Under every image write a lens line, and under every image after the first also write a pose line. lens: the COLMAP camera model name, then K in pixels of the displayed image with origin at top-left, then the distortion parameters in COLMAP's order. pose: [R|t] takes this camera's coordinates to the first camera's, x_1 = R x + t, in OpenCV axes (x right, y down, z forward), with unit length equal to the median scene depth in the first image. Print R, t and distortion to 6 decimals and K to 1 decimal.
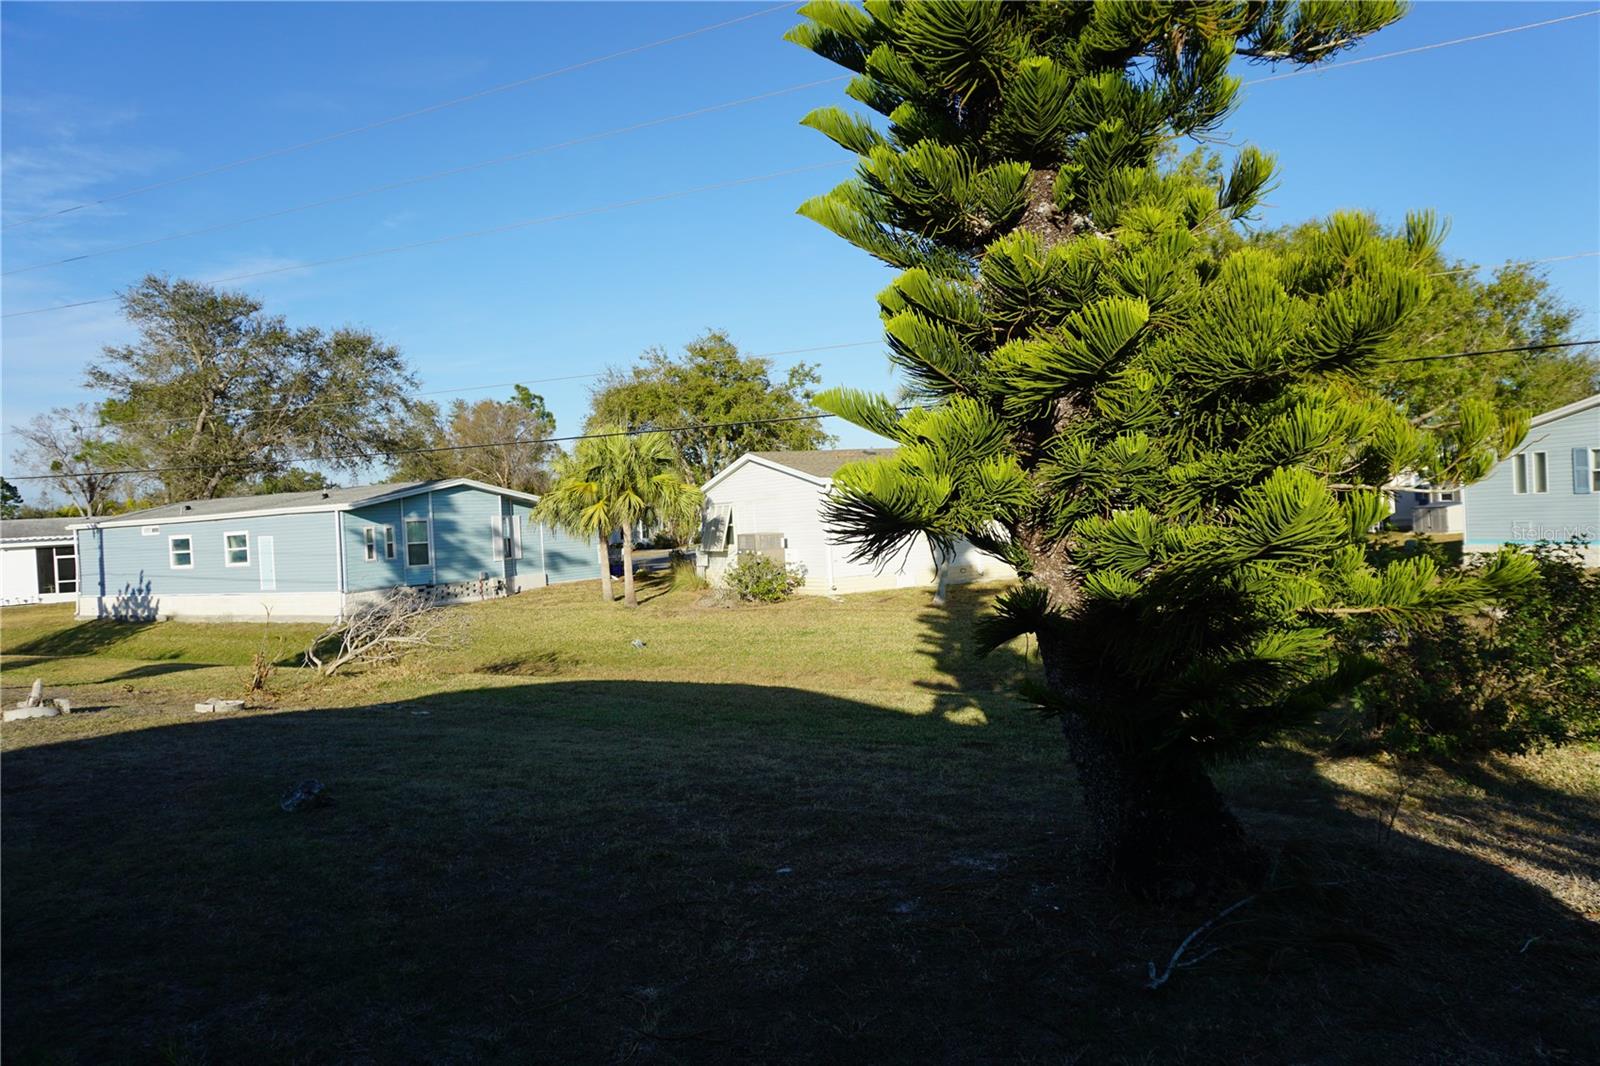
lens RADIAL K [[1063.6, 0, 800.0], [0, 1063.6, 533.0], [0, 0, 1]] dist [-0.053189, 0.038373]
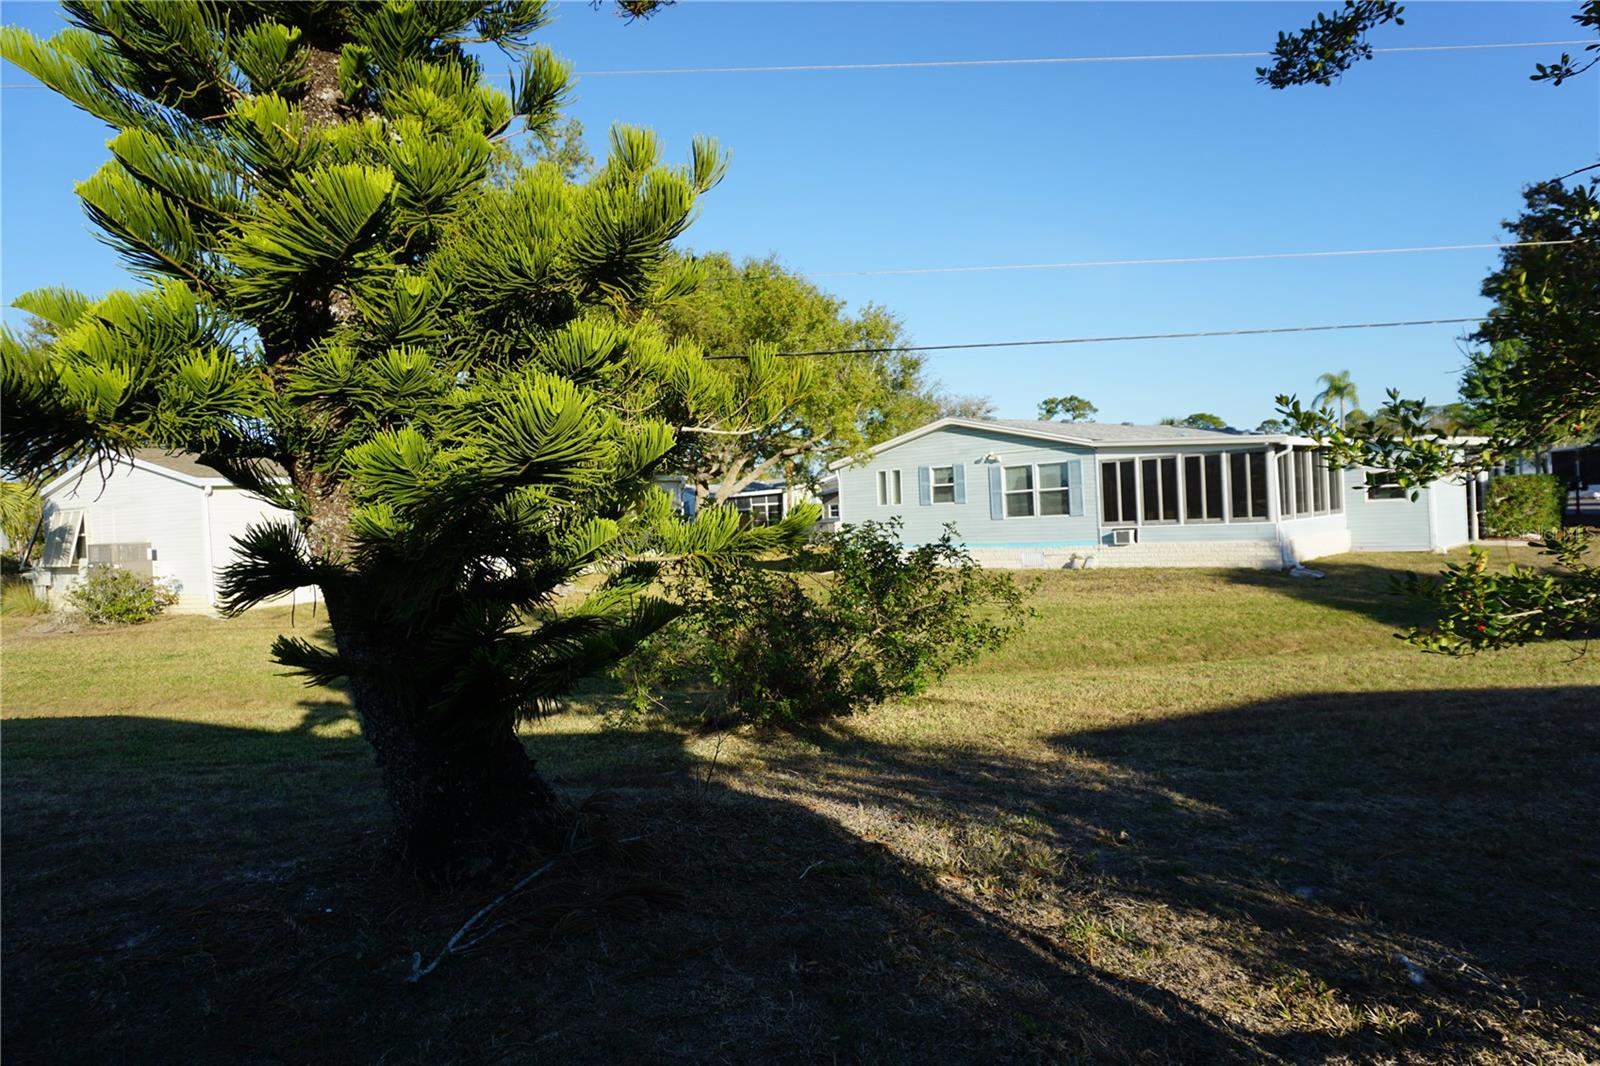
lens RADIAL K [[1069.6, 0, 800.0], [0, 1069.6, 533.0], [0, 0, 1]] dist [-0.055428, 0.037459]
pose [[0.871808, 0.002552, 0.489841, 0.124212], [0.007212, 0.999811, -0.018045, 0.056986], [-0.489794, 0.019265, 0.871625, 0.060049]]
